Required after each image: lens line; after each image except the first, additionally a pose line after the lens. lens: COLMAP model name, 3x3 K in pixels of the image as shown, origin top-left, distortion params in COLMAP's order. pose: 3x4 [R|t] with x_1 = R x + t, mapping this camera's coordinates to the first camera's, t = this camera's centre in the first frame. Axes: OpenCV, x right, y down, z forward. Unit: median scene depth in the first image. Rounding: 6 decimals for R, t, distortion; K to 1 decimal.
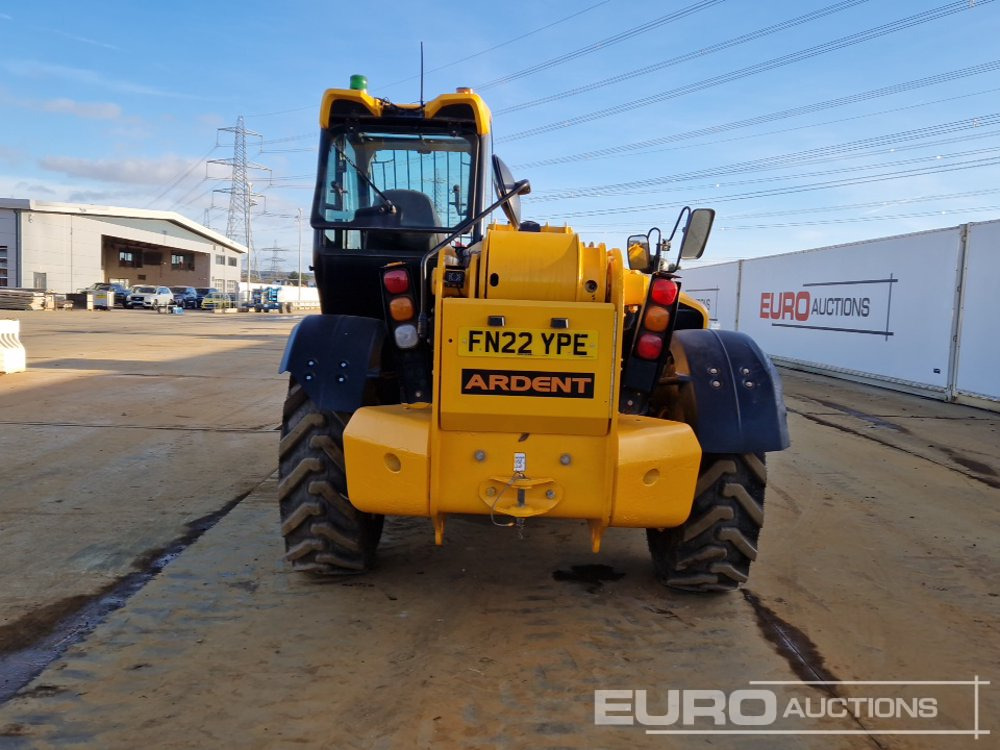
lens RADIAL K [[862.6, 0, 511.5], [0, 862.6, 383.0], [0, 0, 1]] dist [0.069401, -0.010551]
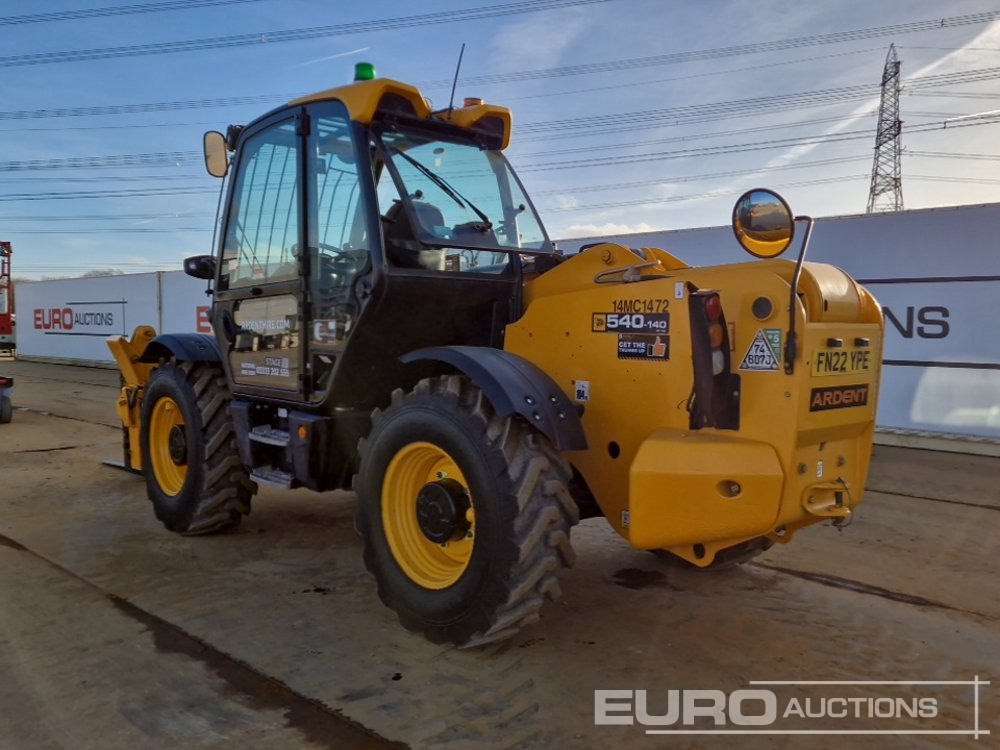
lens RADIAL K [[862.6, 0, 511.5], [0, 862.6, 383.0], [0, 0, 1]] dist [0.069401, -0.010551]
pose [[0.720589, -0.072665, 0.689544, -0.986872], [0.081661, 0.996466, 0.019671, -0.069140], [-0.688537, 0.042134, 0.723976, 0.433901]]
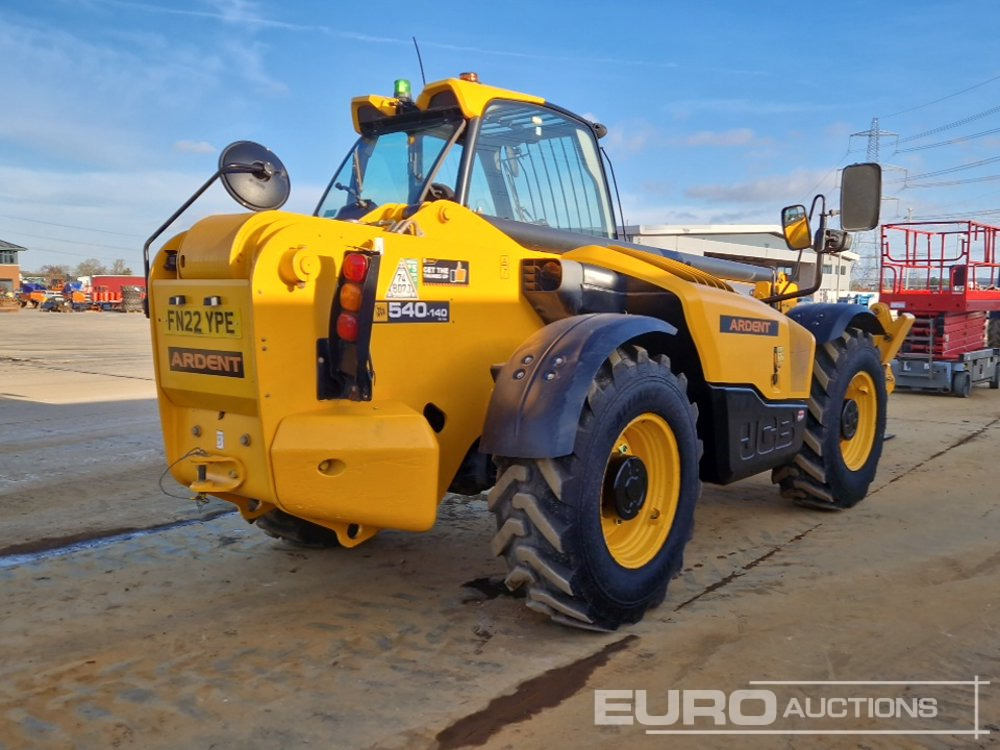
lens RADIAL K [[880.8, 0, 532.4], [0, 880.8, 375.9], [0, 0, 1]] dist [0.074812, -0.000971]
pose [[0.793862, 0.027250, -0.607487, 0.887840], [-0.040307, 0.999156, -0.007855, 0.009421], [0.606760, 0.030722, 0.794291, 0.368532]]
